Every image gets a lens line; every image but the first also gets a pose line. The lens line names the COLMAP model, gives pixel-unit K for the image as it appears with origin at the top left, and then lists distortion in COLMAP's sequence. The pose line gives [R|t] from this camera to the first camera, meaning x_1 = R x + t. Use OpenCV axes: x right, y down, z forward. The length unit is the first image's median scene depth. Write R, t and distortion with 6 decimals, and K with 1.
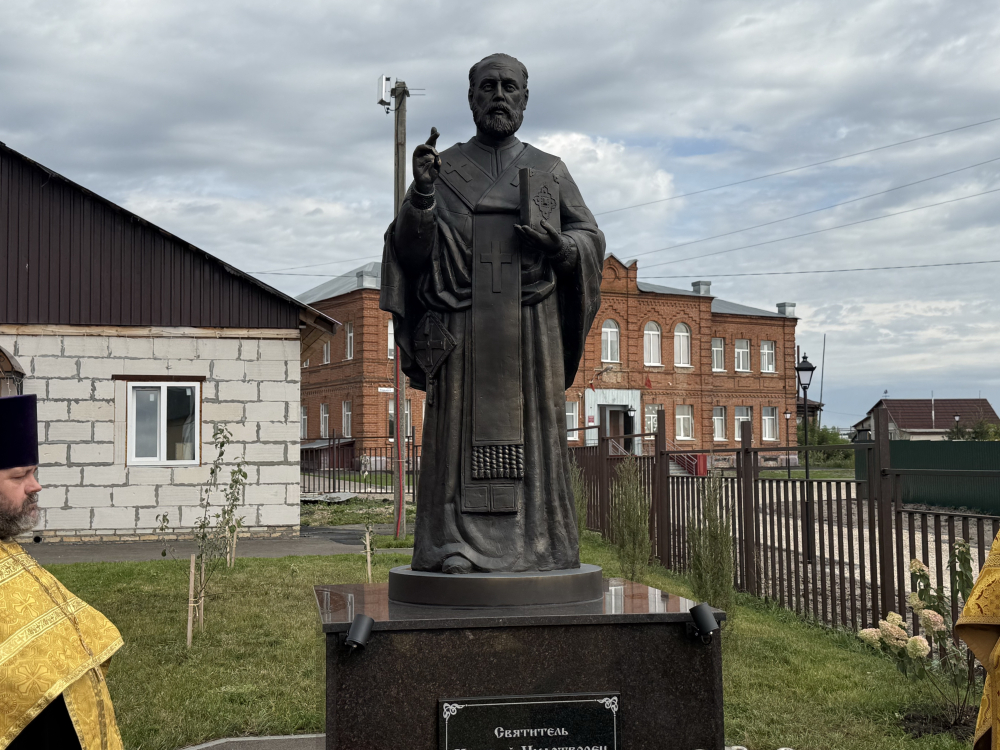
lens RADIAL K [[1324.7, 0, 471.7], [0, 1324.7, 384.9], [0, 0, 1]] dist [0.091004, 0.000000]
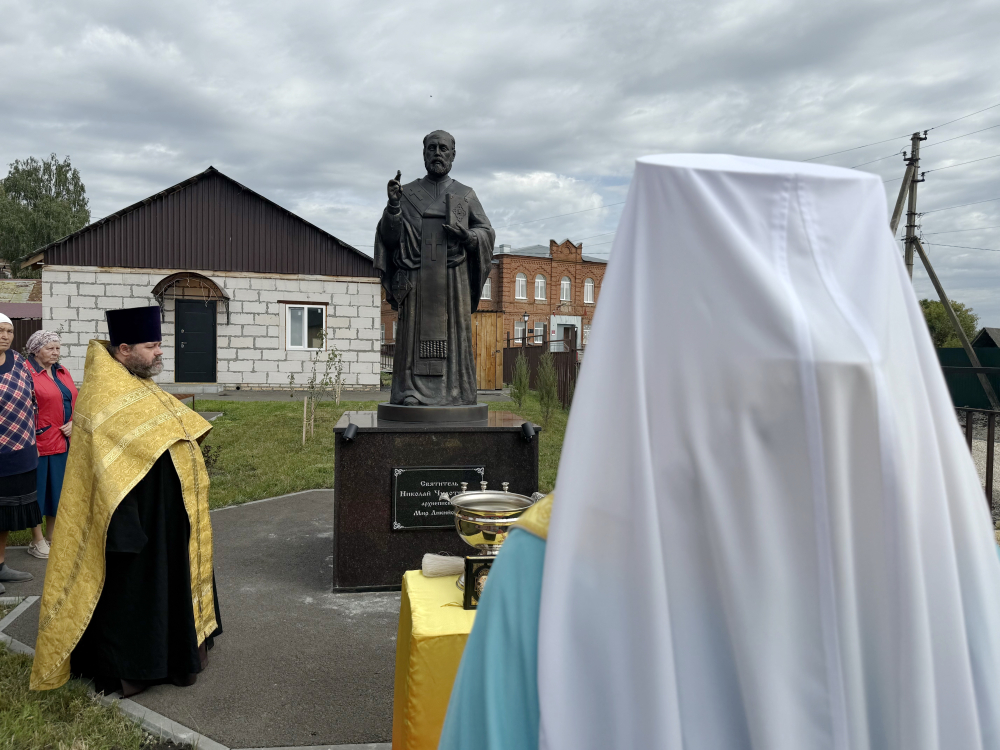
lens RADIAL K [[728.3, 0, 490.8], [0, 728.3, 369.8], [0, 0, 1]] dist [0.061818, -0.072600]
pose [[0.999734, 0.022834, -0.003276, 0.031847], [-0.022502, 0.996577, 0.079544, 0.000643], [0.005081, -0.079450, 0.996826, -0.017426]]
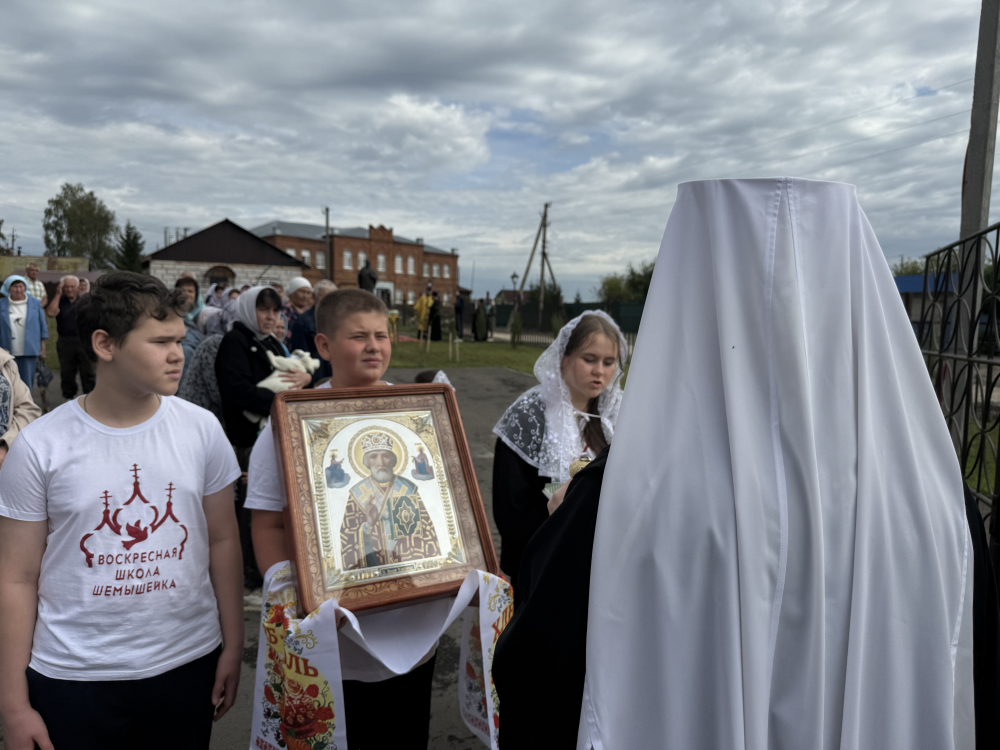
lens RADIAL K [[728.3, 0, 504.3], [0, 728.3, 382.6], [0, 0, 1]] dist [0.061818, -0.072600]
pose [[0.963674, 0.002310, 0.267072, -0.151959], [-0.040628, 0.989593, 0.138038, -0.033989], [-0.263973, -0.143874, 0.953739, -1.567706]]
